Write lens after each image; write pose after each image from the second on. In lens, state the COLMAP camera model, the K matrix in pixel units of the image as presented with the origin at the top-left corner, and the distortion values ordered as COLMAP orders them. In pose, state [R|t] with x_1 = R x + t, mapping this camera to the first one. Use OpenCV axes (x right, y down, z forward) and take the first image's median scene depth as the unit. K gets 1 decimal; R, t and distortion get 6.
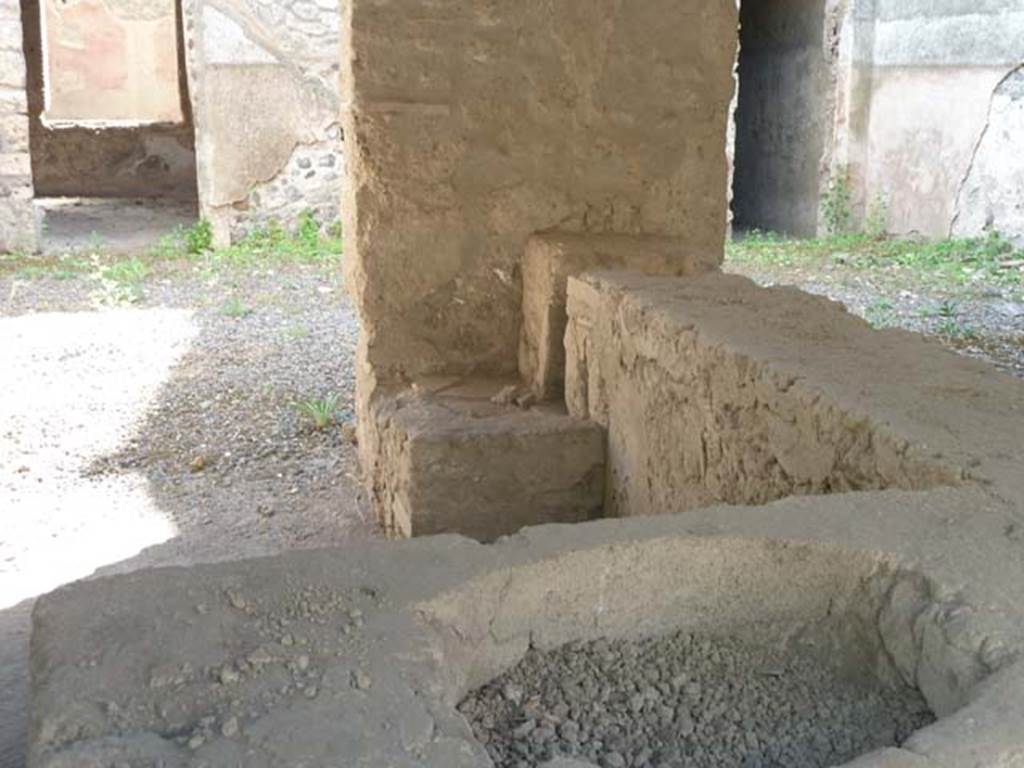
lens RADIAL K [[1244.8, 0, 512.0], [0, 1244.8, 384.0], [0, 0, 1]] dist [-0.008497, -0.010310]
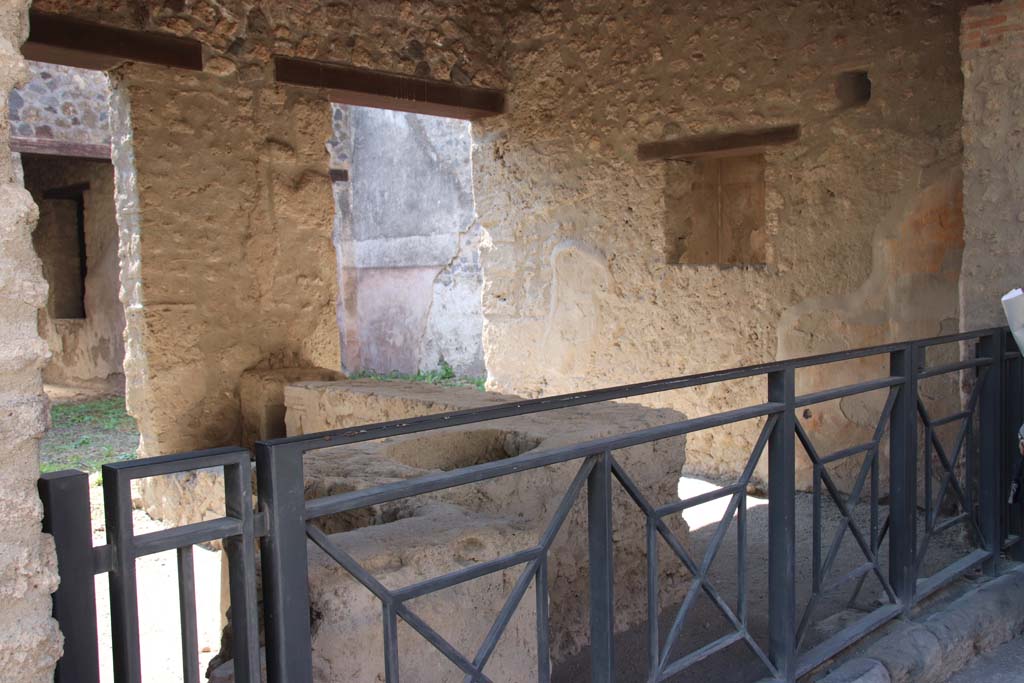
lens RADIAL K [[1002.8, 0, 512.0], [0, 1002.8, 341.5], [0, 0, 1]] dist [-0.055157, 0.258028]
pose [[0.889701, -0.070384, 0.451085, -0.125717], [0.147616, 0.979321, -0.138346, 0.042197], [-0.432019, 0.189674, 0.881693, -0.203048]]
